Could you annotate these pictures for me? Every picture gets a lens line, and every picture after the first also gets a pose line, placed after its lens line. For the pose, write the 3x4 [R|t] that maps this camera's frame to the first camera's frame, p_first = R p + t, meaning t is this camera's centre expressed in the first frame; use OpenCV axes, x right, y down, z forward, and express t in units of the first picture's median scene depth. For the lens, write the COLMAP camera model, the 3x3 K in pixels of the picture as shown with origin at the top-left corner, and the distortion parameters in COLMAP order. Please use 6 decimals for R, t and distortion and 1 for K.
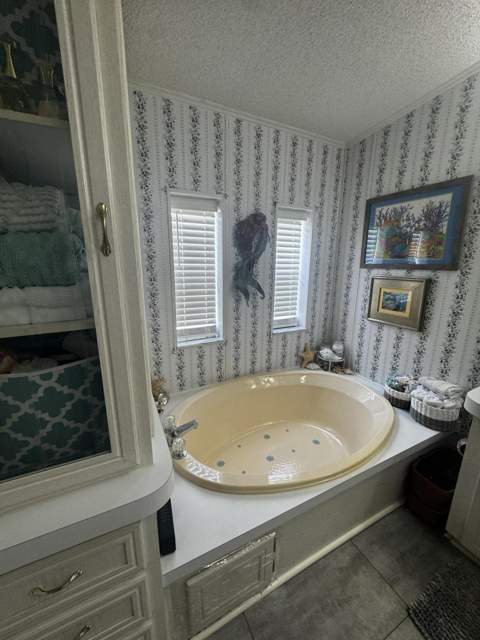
lens RADIAL K [[255.8, 0, 237.6], [0, 255.8, 322.1], [0, 0, 1]] dist [-0.008528, 0.000986]
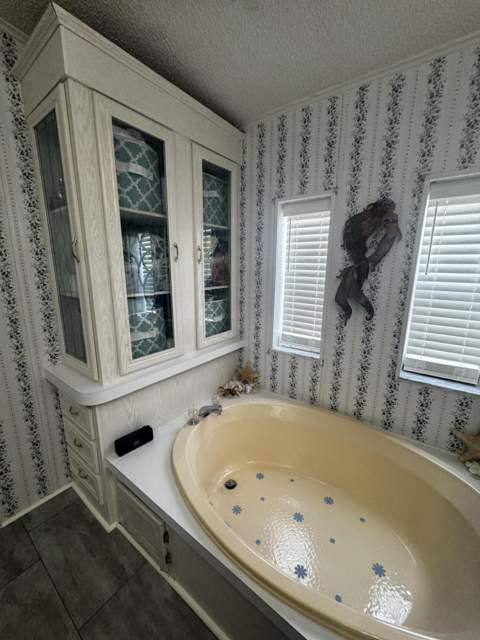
lens RADIAL K [[255.8, 0, 237.5], [0, 255.8, 318.5], [0, 0, 1]] dist [-0.008528, 0.000986]
pose [[0.445782, 0.181271, -0.876595, 0.563860], [-0.204650, 0.973983, 0.097337, -0.090816], [0.871434, 0.136004, 0.471282, 0.350158]]
